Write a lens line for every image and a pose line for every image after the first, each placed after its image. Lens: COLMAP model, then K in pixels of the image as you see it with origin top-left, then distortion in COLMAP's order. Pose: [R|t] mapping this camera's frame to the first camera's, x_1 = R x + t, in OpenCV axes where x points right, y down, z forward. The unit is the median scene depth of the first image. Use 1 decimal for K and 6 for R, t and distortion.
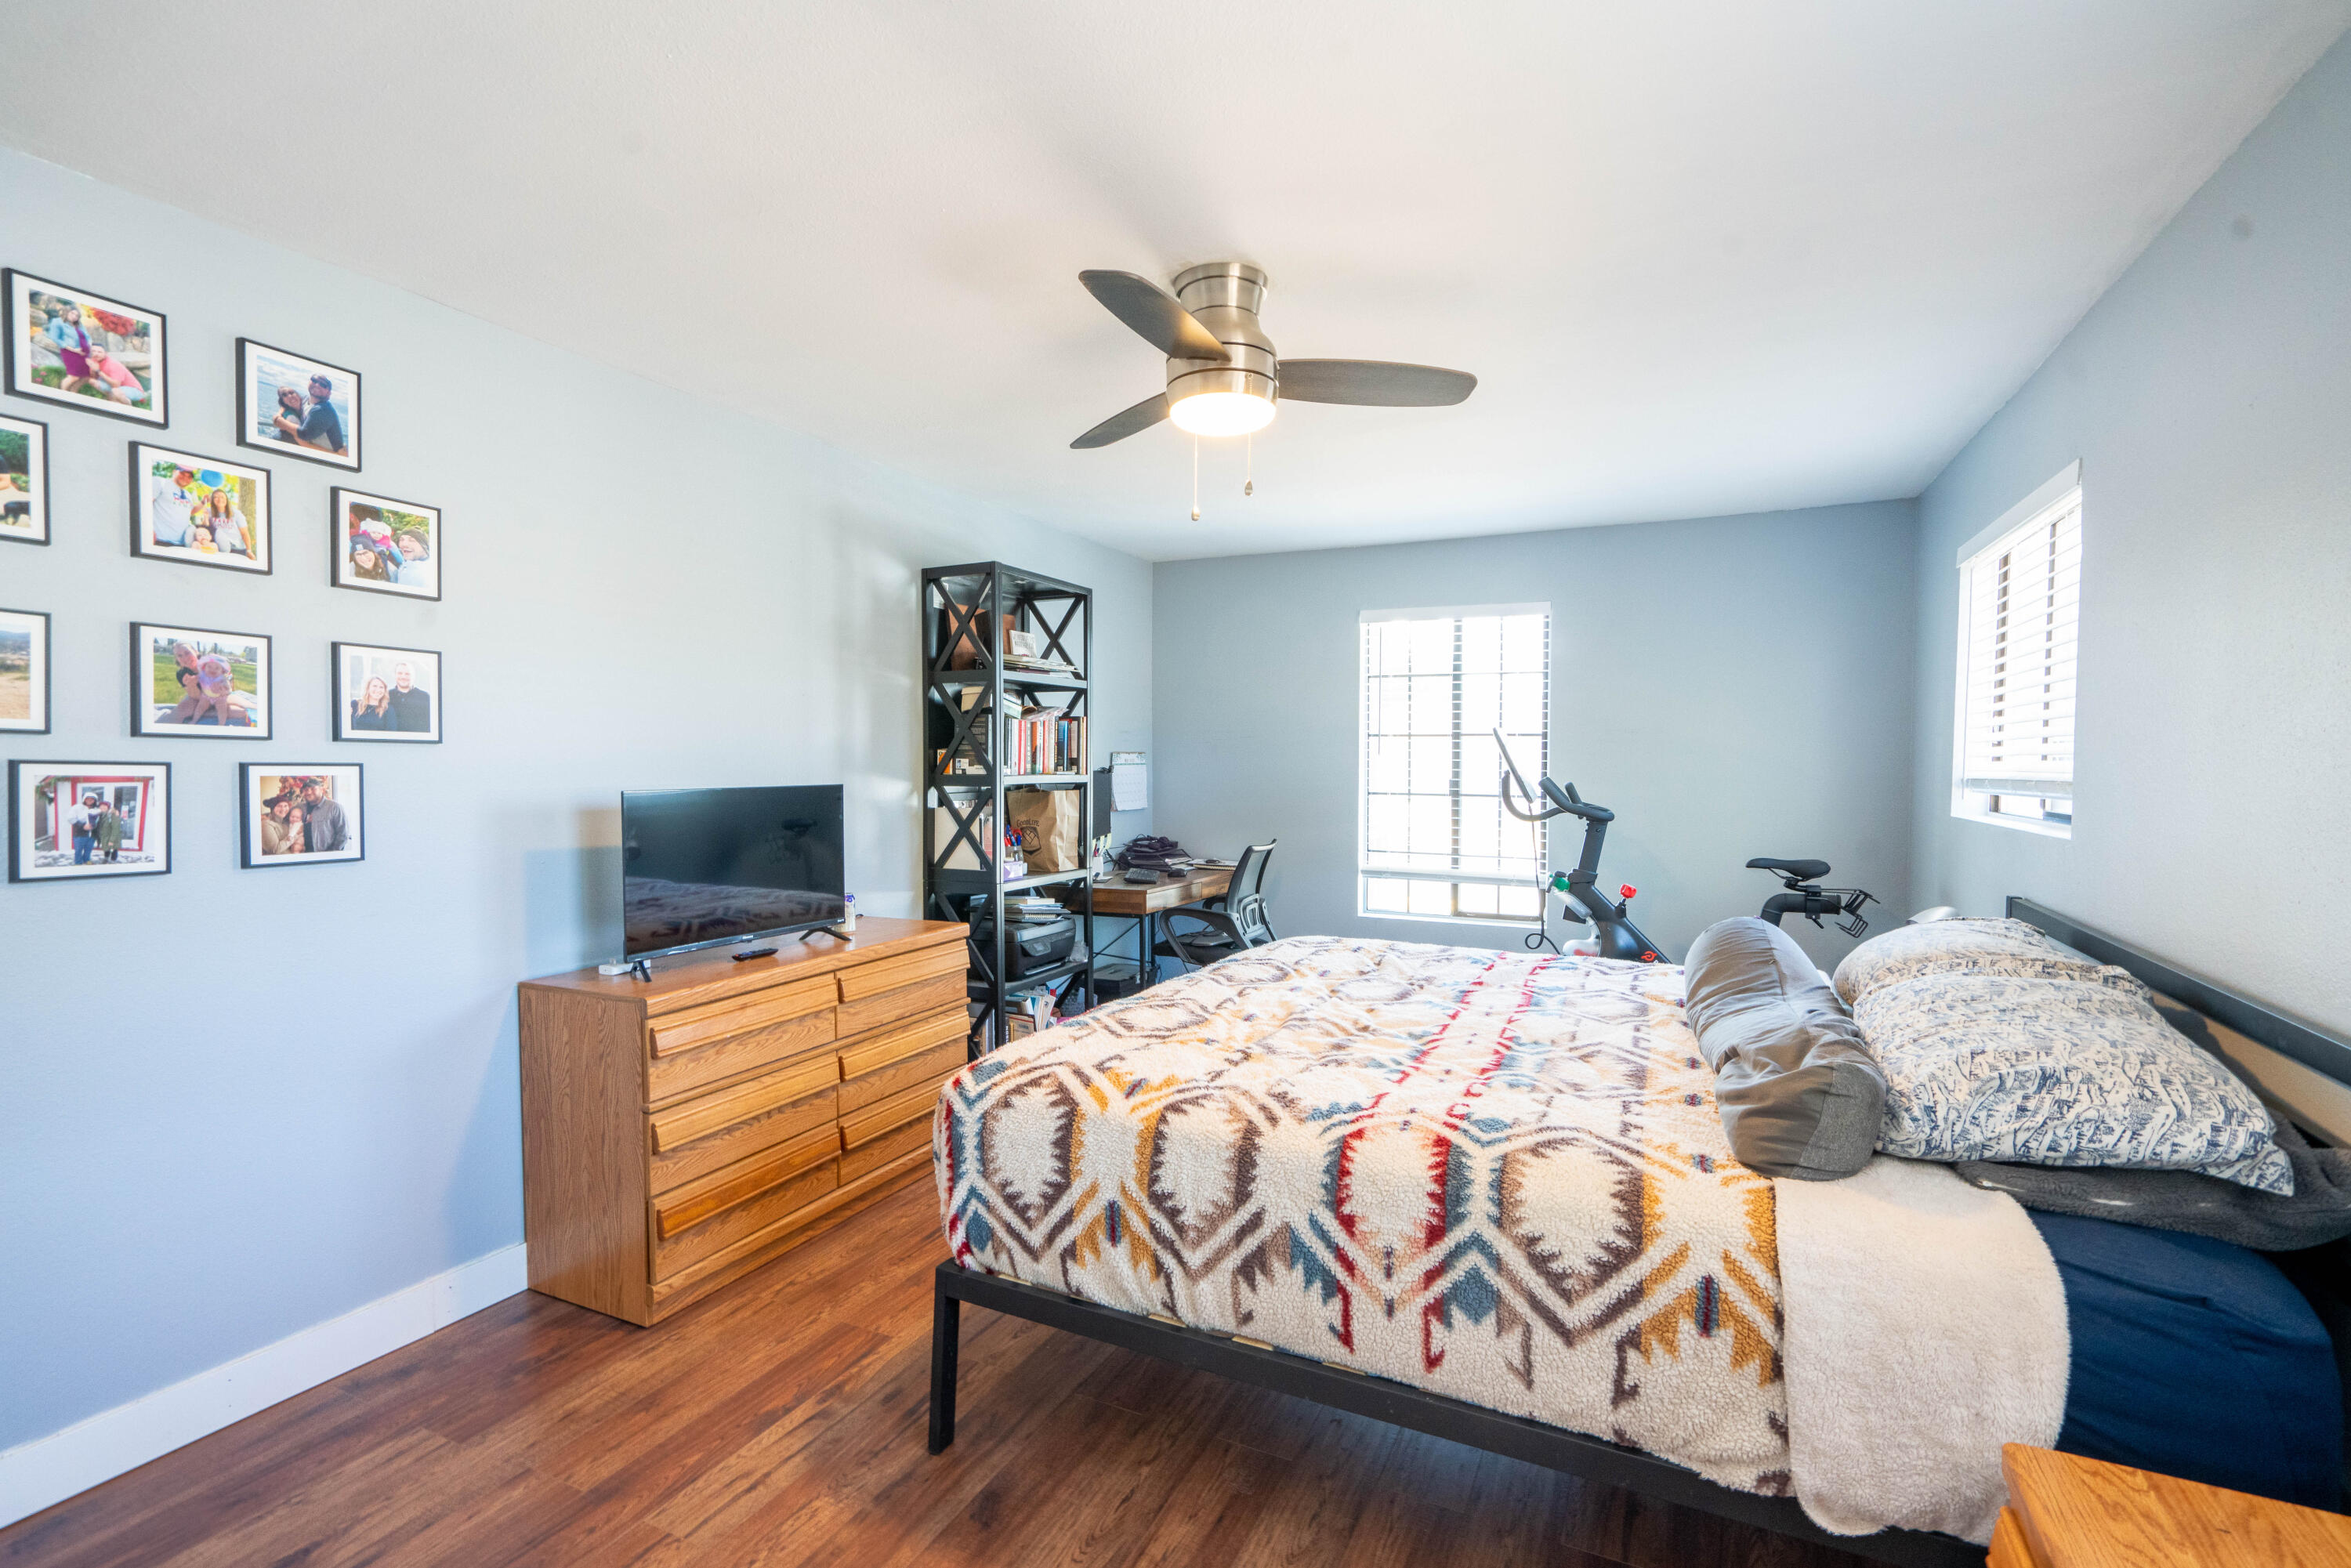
lens RADIAL K [[1074.0, 0, 1175.5], [0, 1074.0, 784.0], [0, 0, 1]] dist [-0.003622, 0.000179]
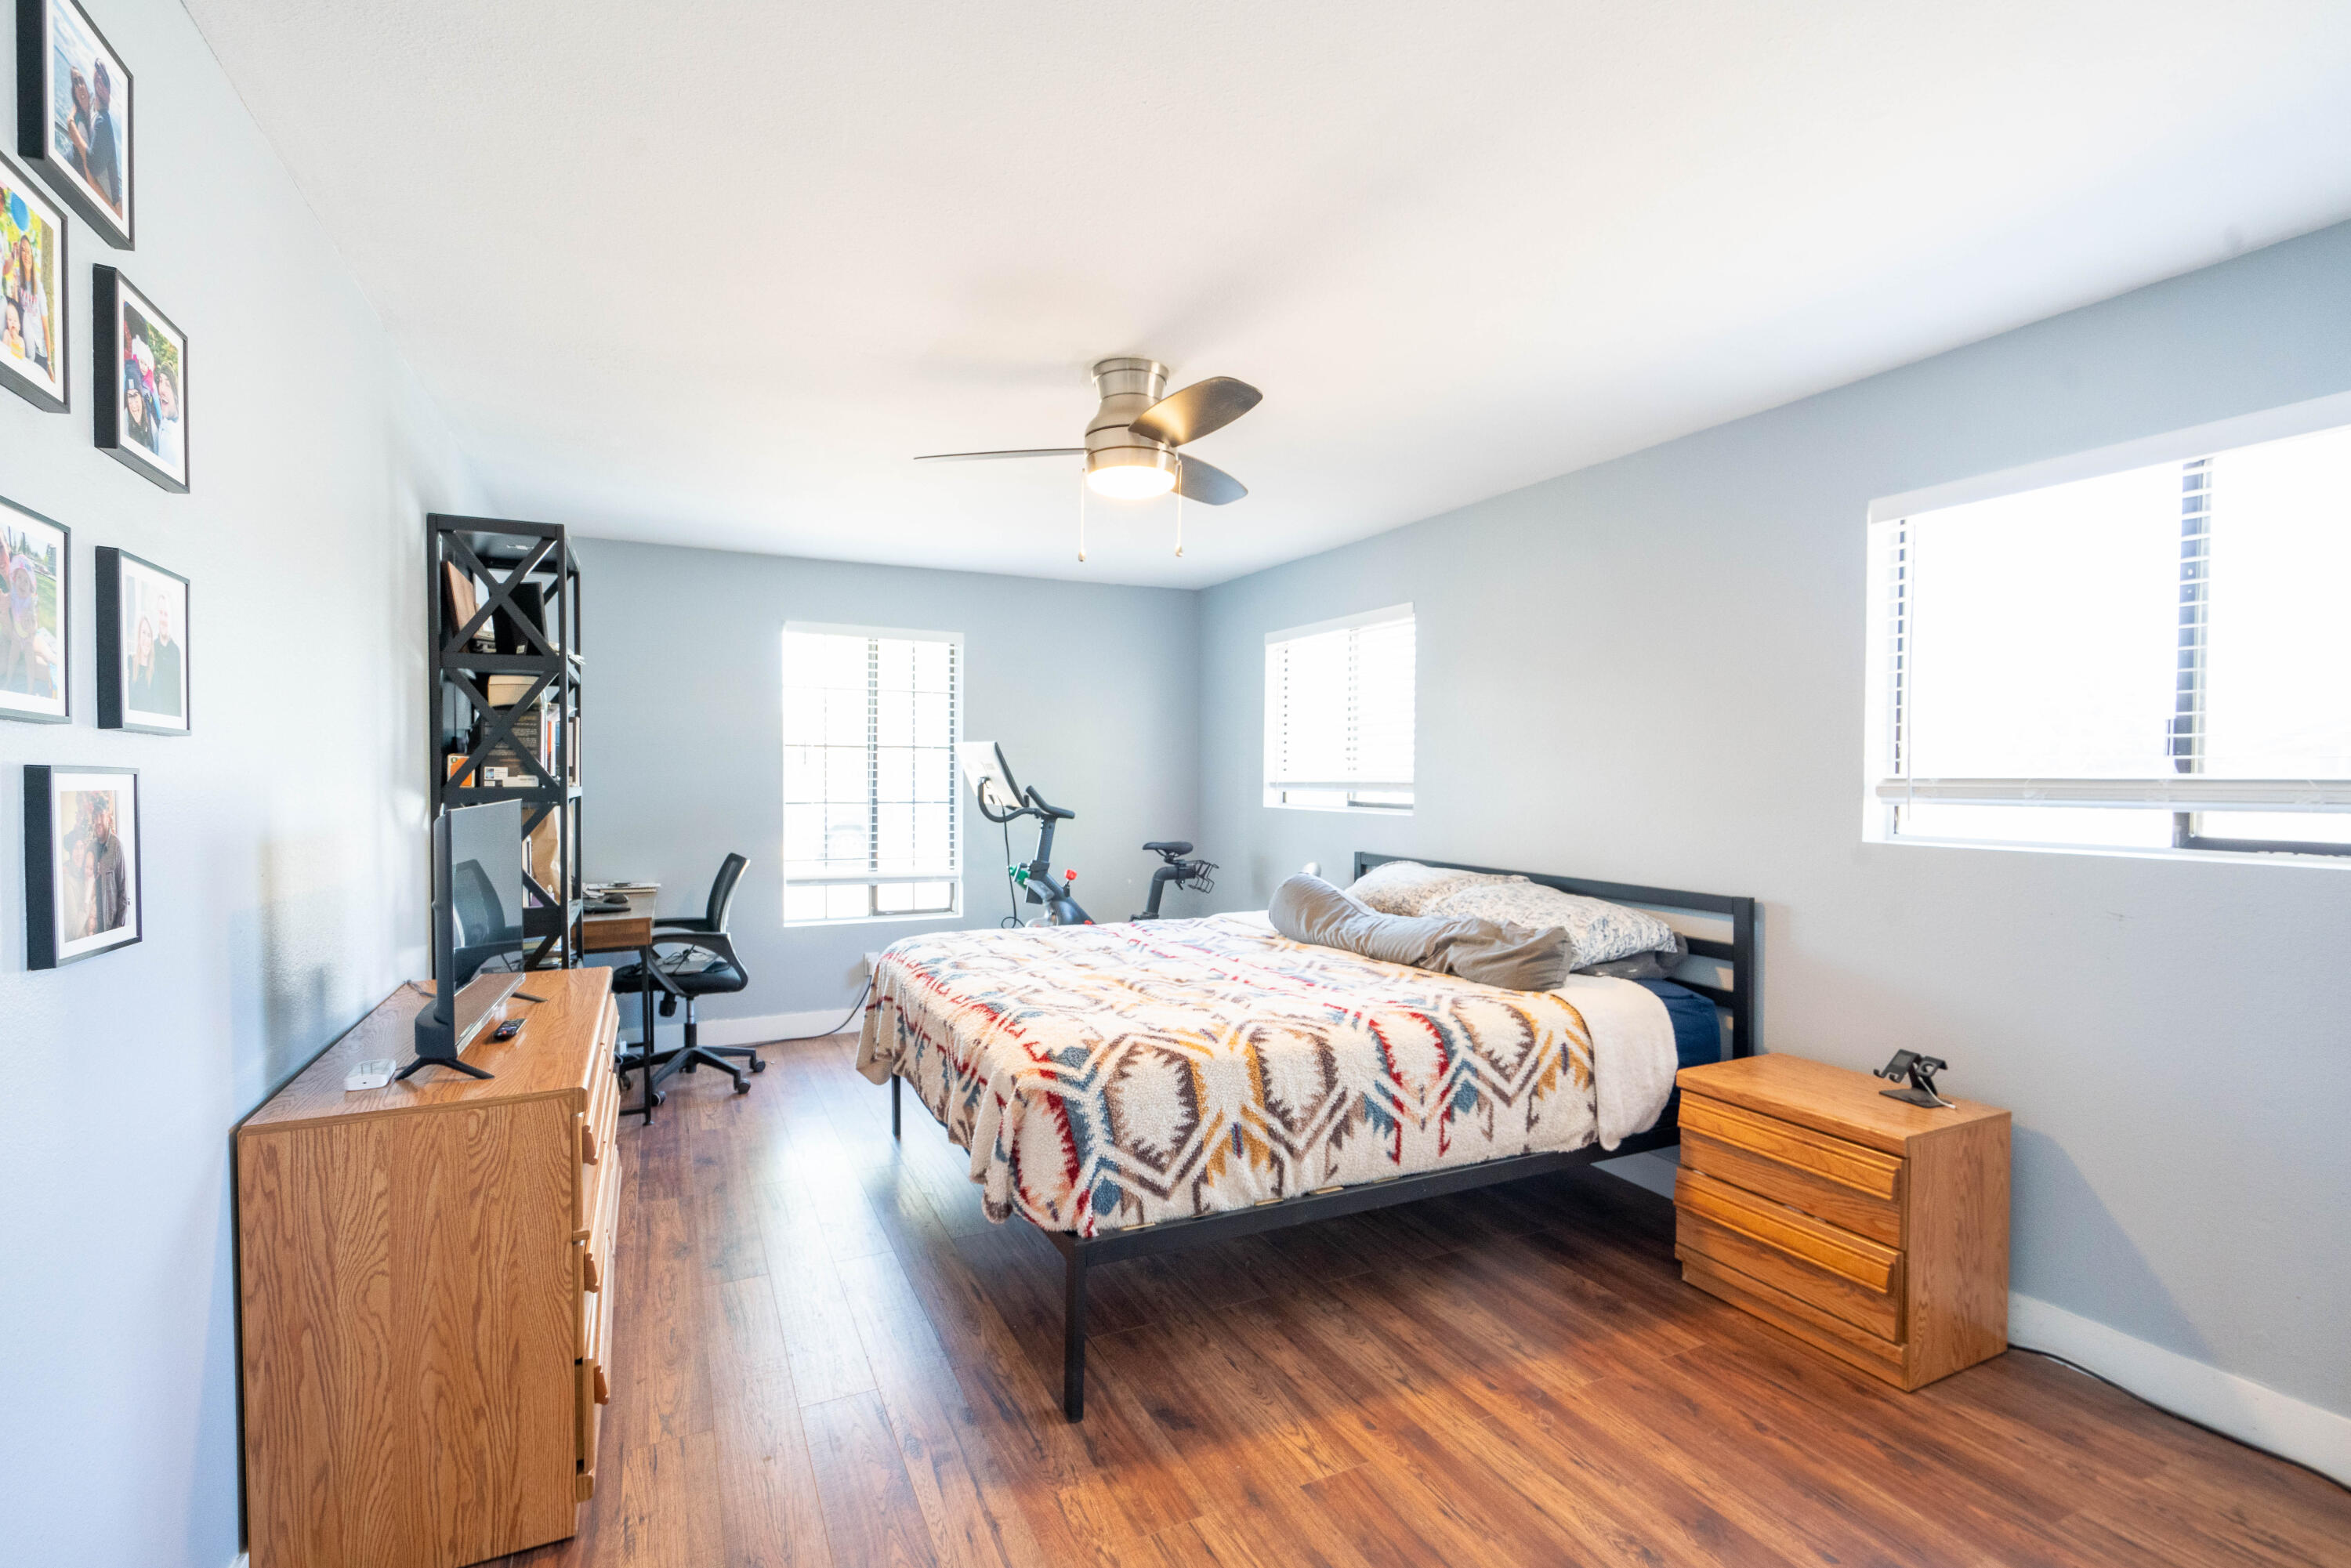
lens RADIAL K [[1067.3, 0, 1174.7], [0, 1067.3, 791.9], [0, 0, 1]] dist [-0.003093, 0.000931]
pose [[0.618589, -0.013608, 0.785597, -1.038356], [0.016078, 0.999860, 0.004659, -0.002230], [-0.785551, 0.009748, 0.618721, 0.277092]]
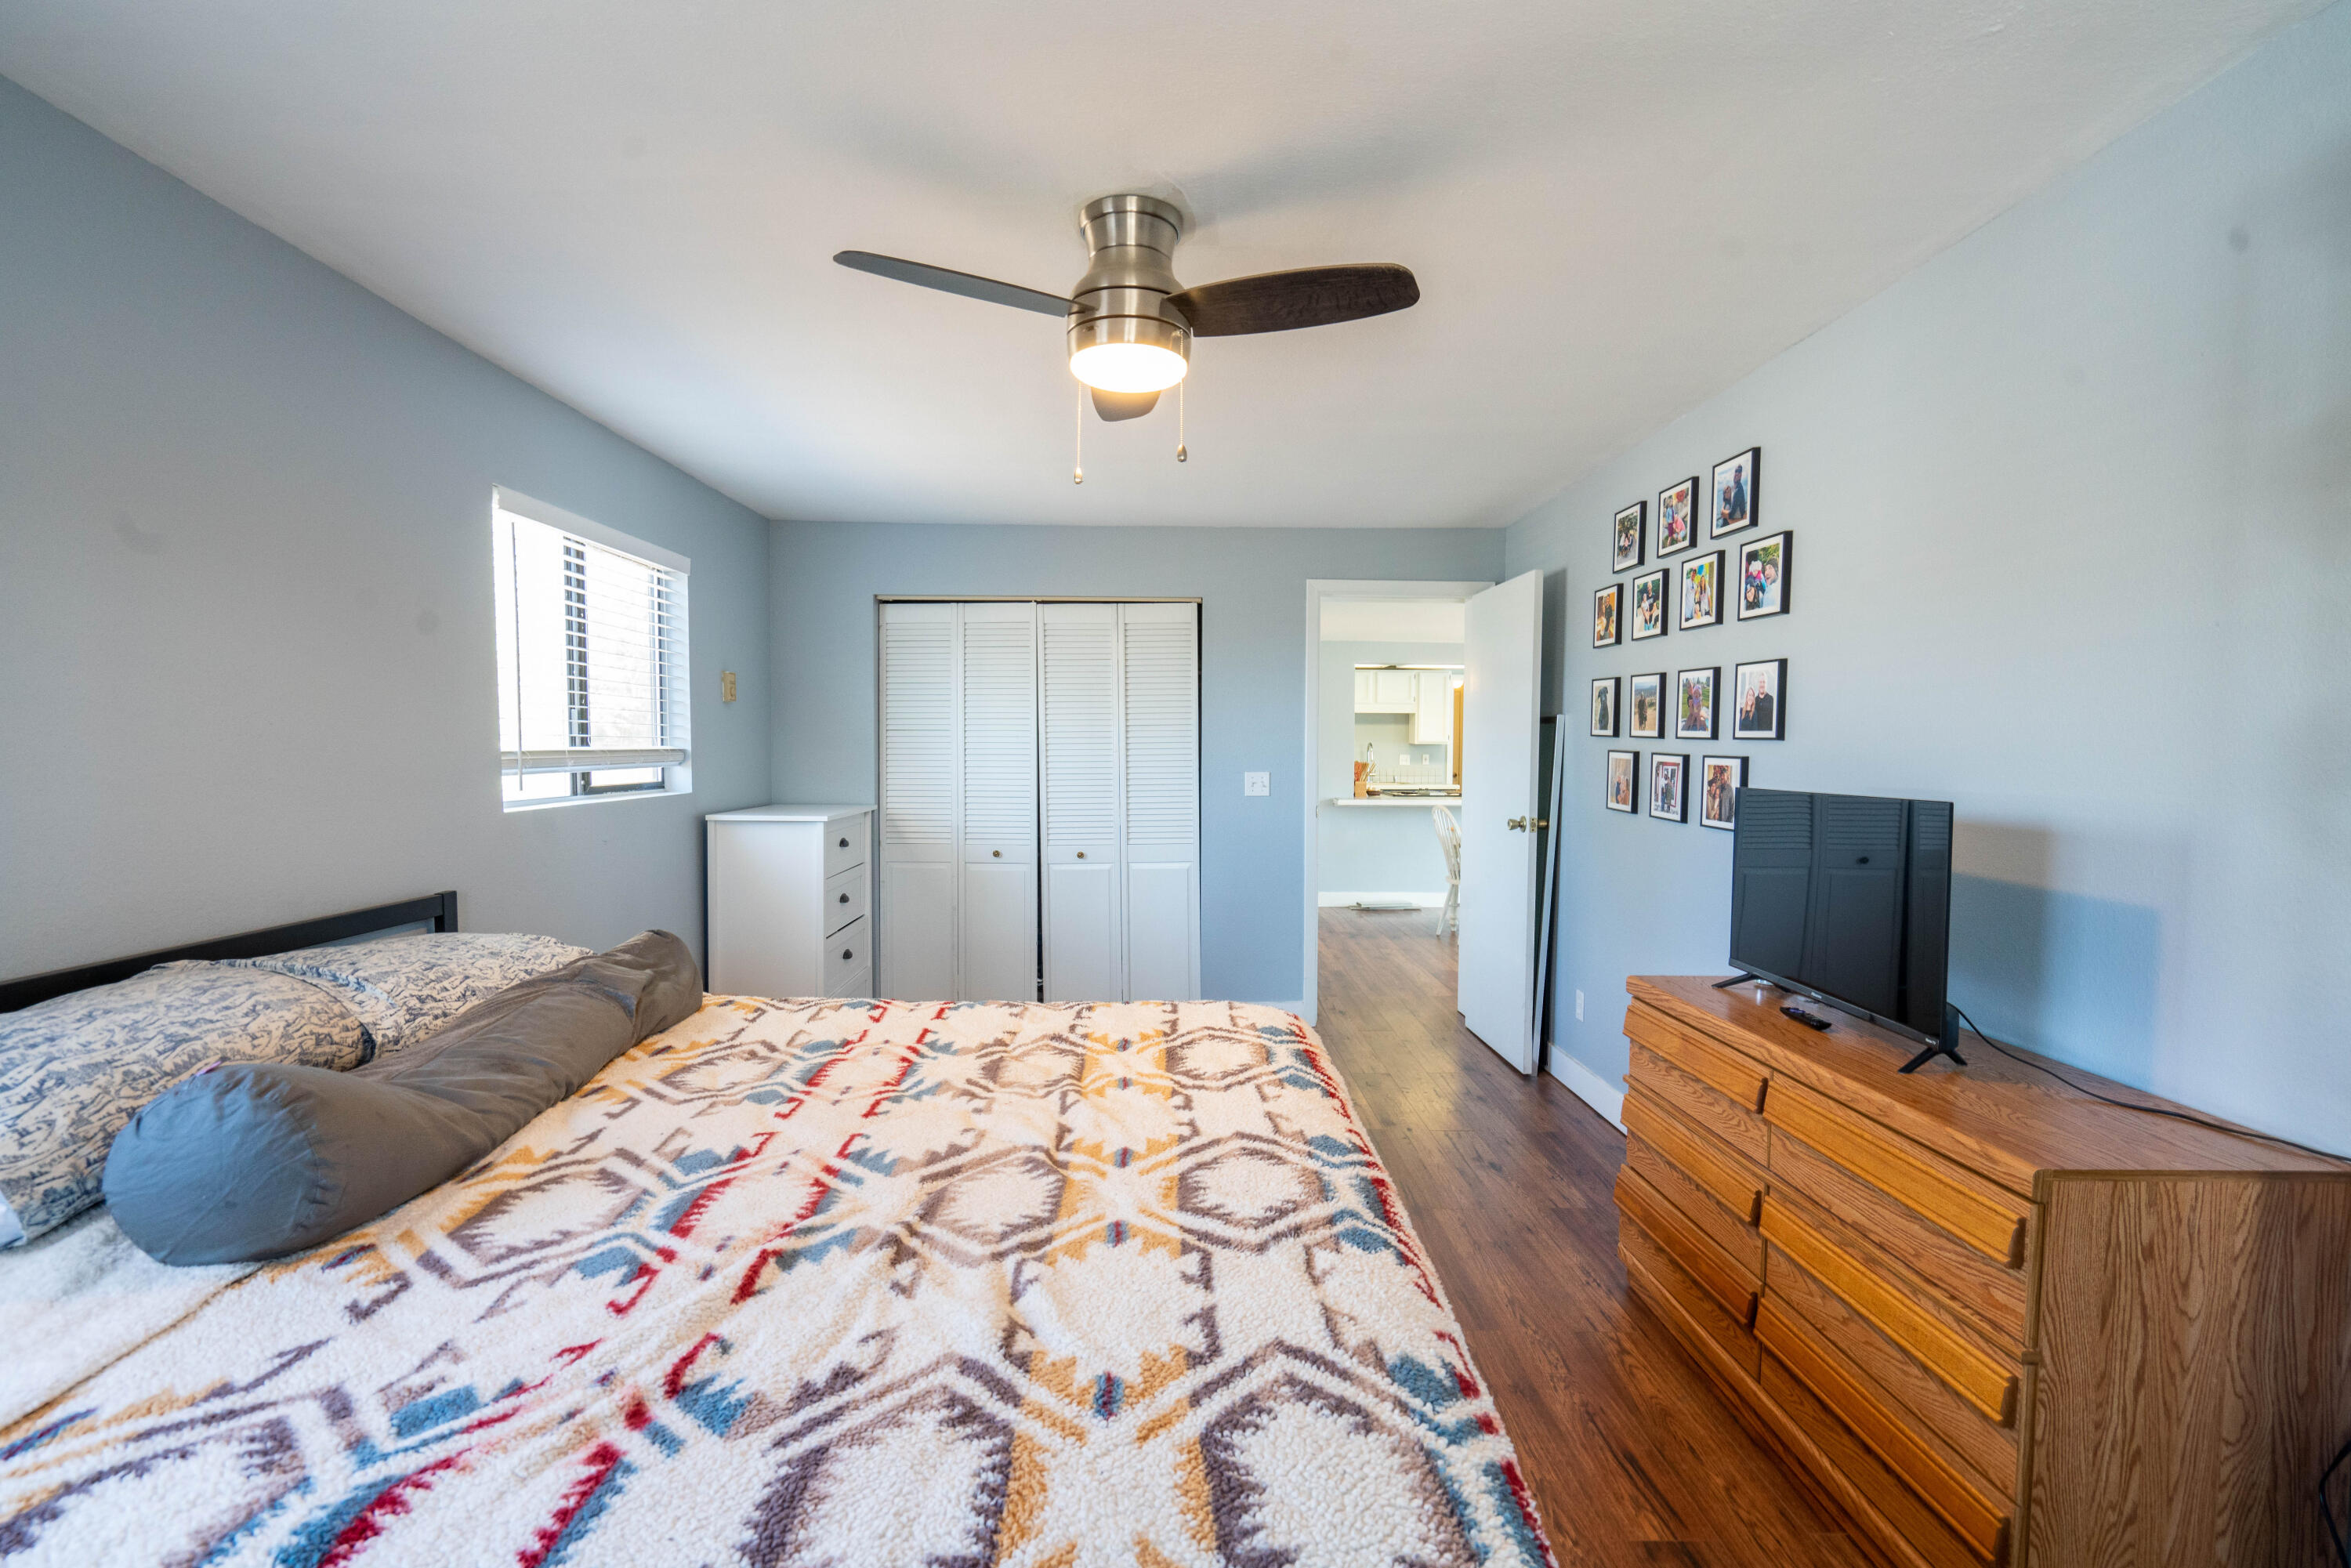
lens RADIAL K [[1067.3, 0, 1174.7], [0, 1067.3, 791.9], [0, 0, 1]] dist [-0.003093, 0.000931]
pose [[-0.893026, 0.011779, -0.449851, 0.501573], [-0.018277, 0.997883, 0.062410, -0.053741], [0.449634, 0.063956, -0.890920, 2.212575]]
